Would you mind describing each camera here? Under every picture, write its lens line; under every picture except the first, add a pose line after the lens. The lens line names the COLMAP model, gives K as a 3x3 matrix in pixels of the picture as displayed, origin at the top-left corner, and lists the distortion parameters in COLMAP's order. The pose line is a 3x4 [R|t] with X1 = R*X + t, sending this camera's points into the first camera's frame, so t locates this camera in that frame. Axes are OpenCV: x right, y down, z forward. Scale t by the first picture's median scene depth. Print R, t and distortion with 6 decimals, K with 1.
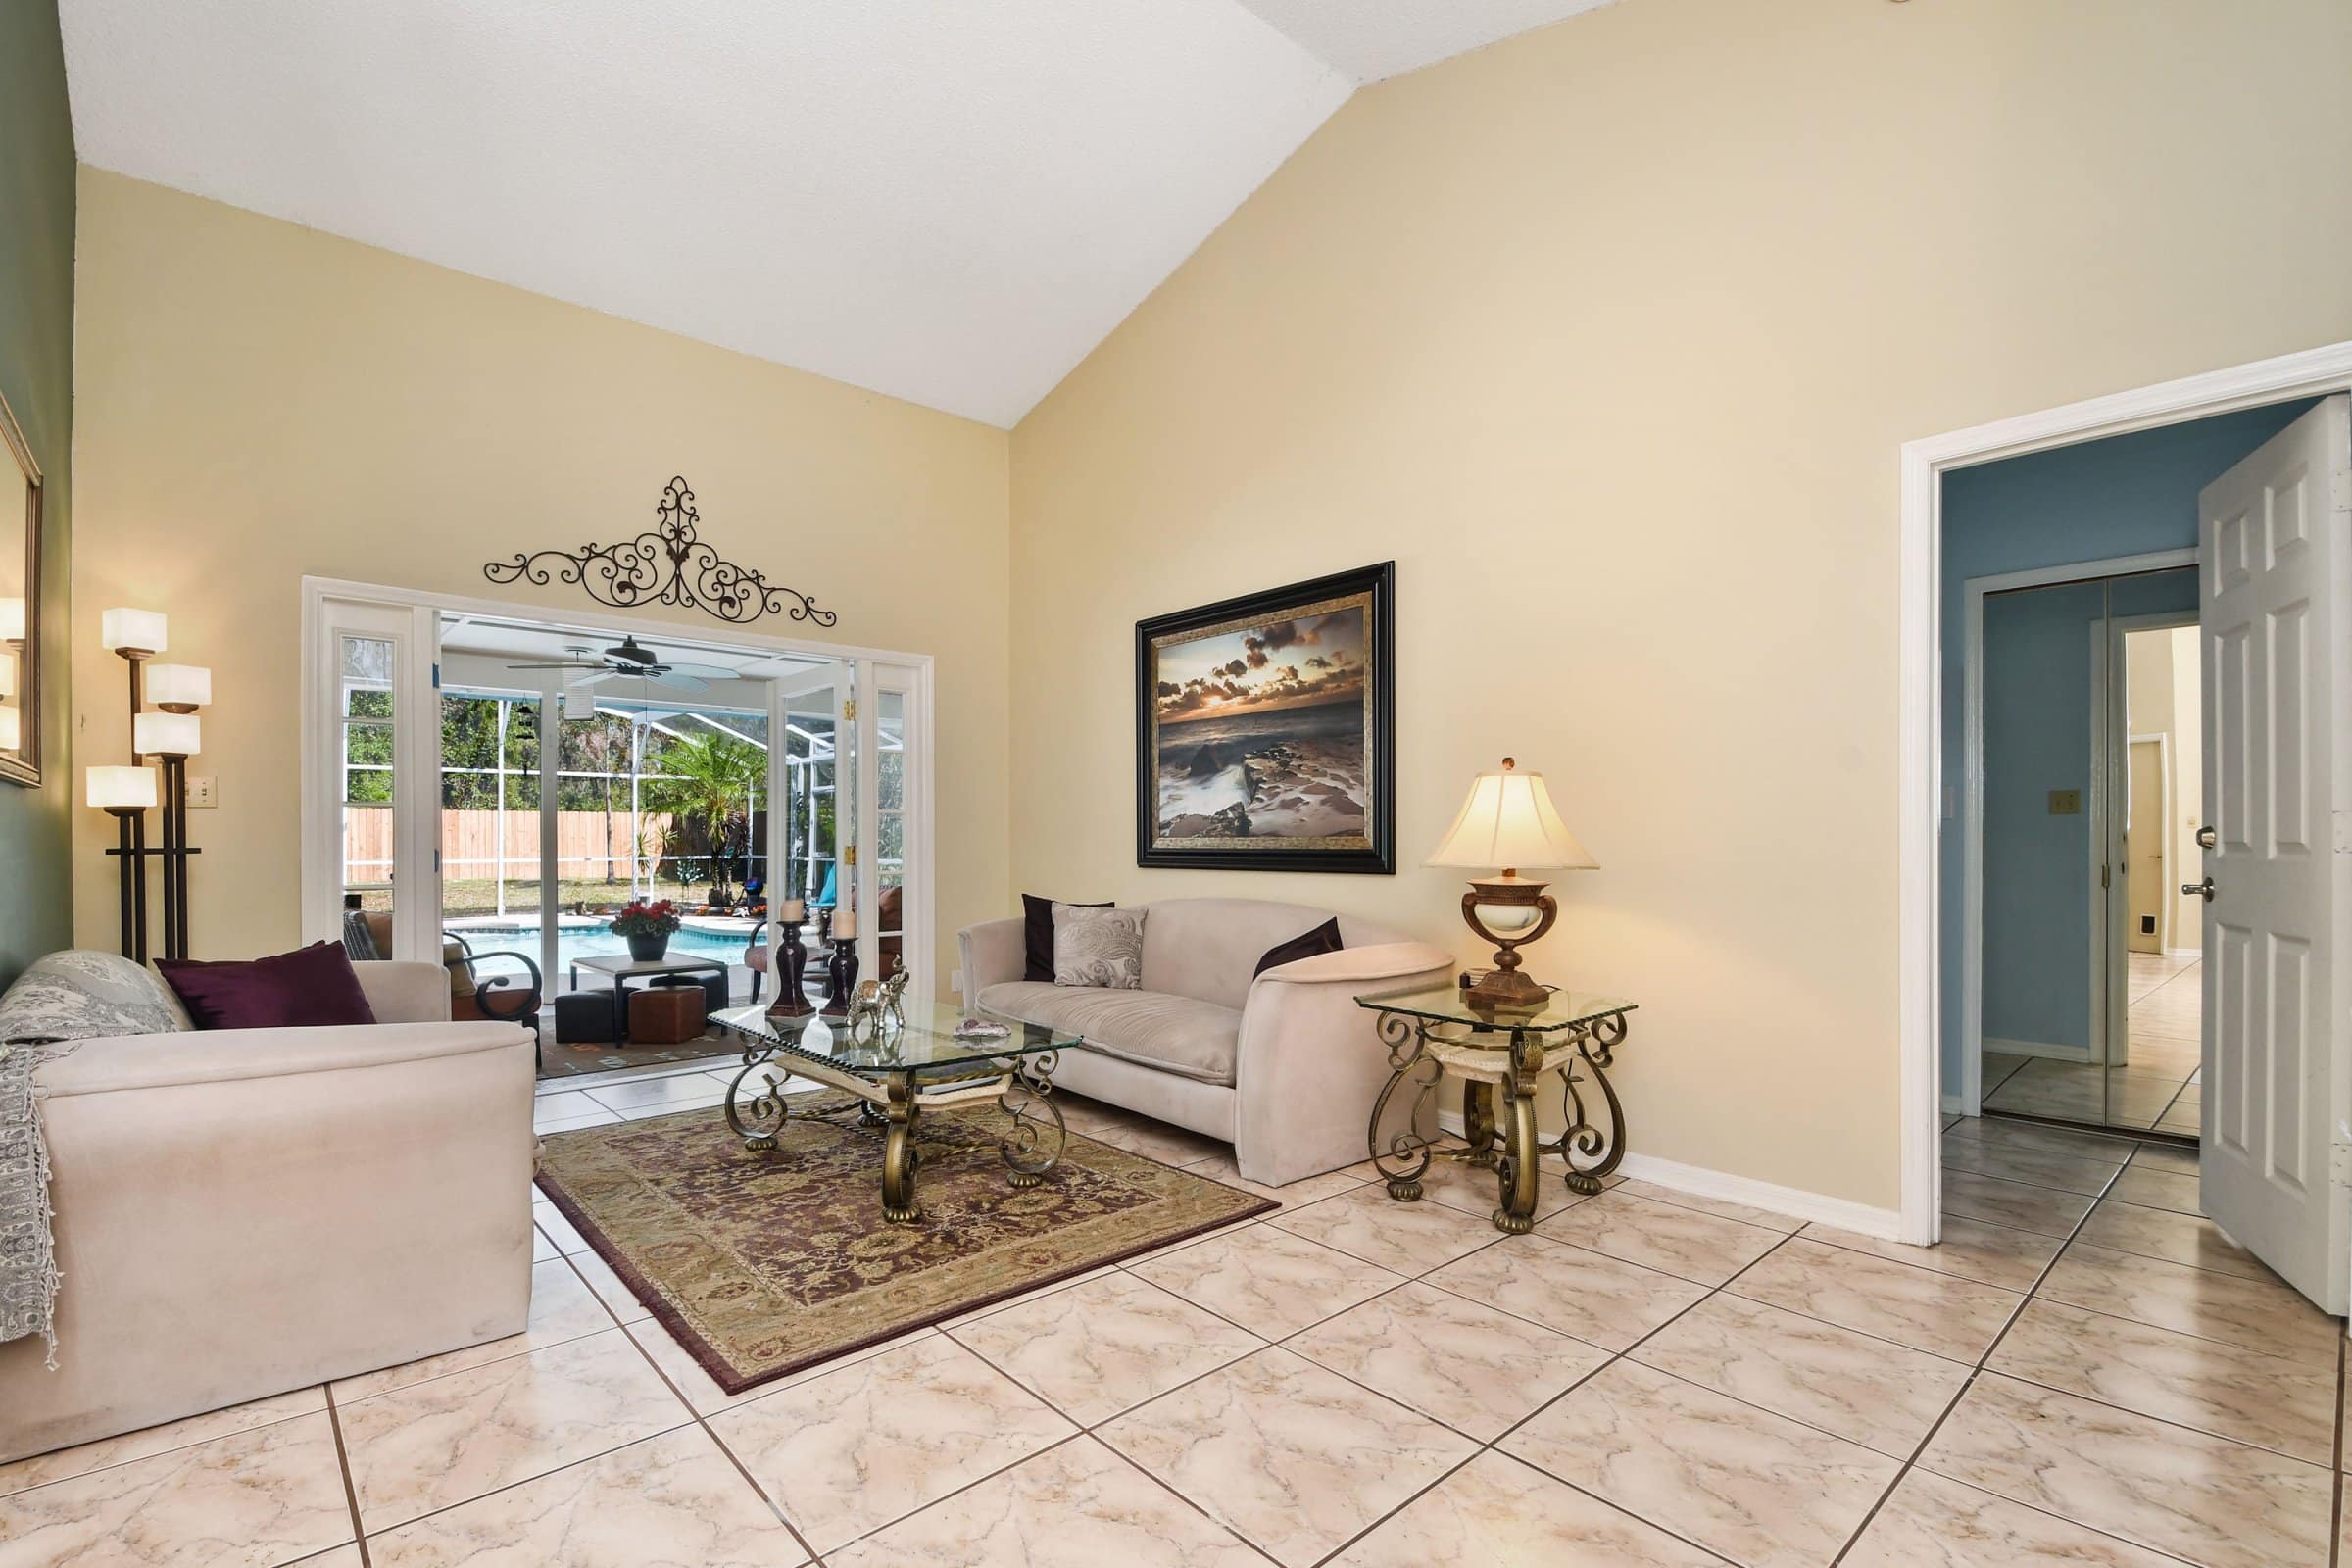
lens RADIAL K [[1050.3, 0, 1163.6], [0, 1050.3, 847.4], [0, 0, 1]] dist [0.010508, -0.007165]
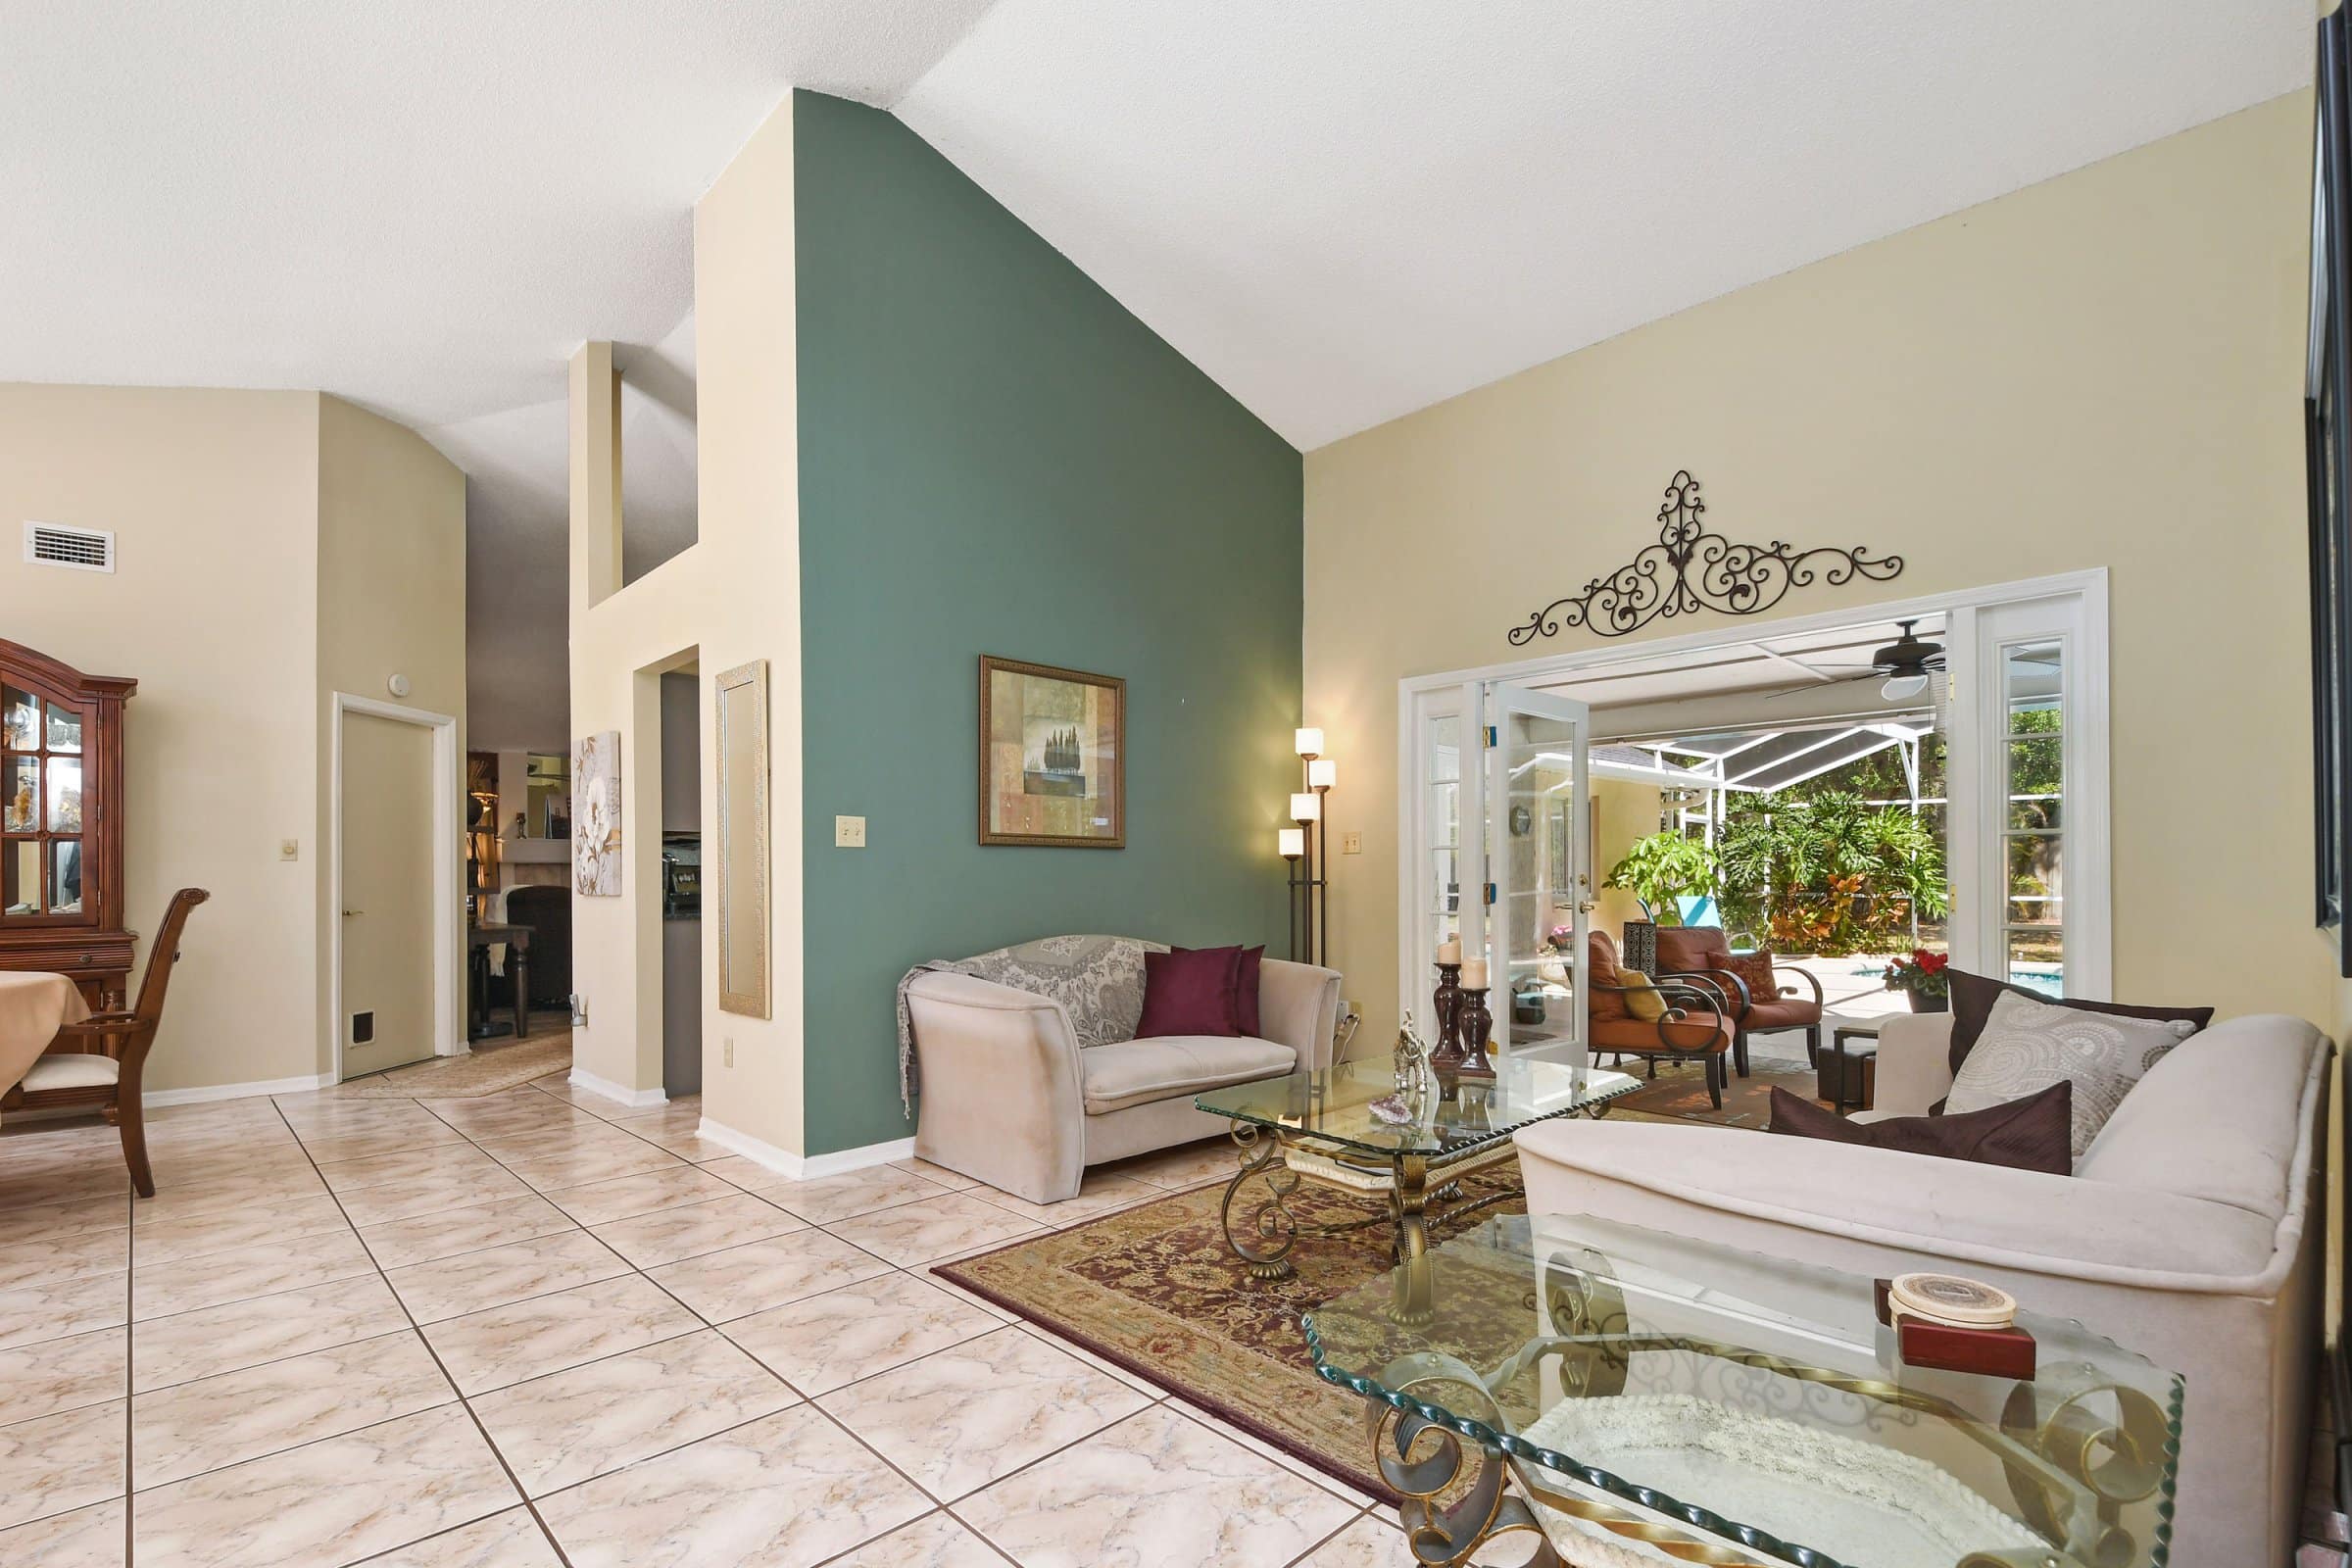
lens RADIAL K [[1050.3, 0, 1166.1], [0, 1050.3, 880.1], [0, 0, 1]] dist [0.010508, -0.007165]
pose [[0.043210, 0.005677, -0.999050, 0.430149], [-0.004390, 0.999975, 0.005492, -0.006011], [0.999056, 0.004148, 0.043234, 0.534285]]
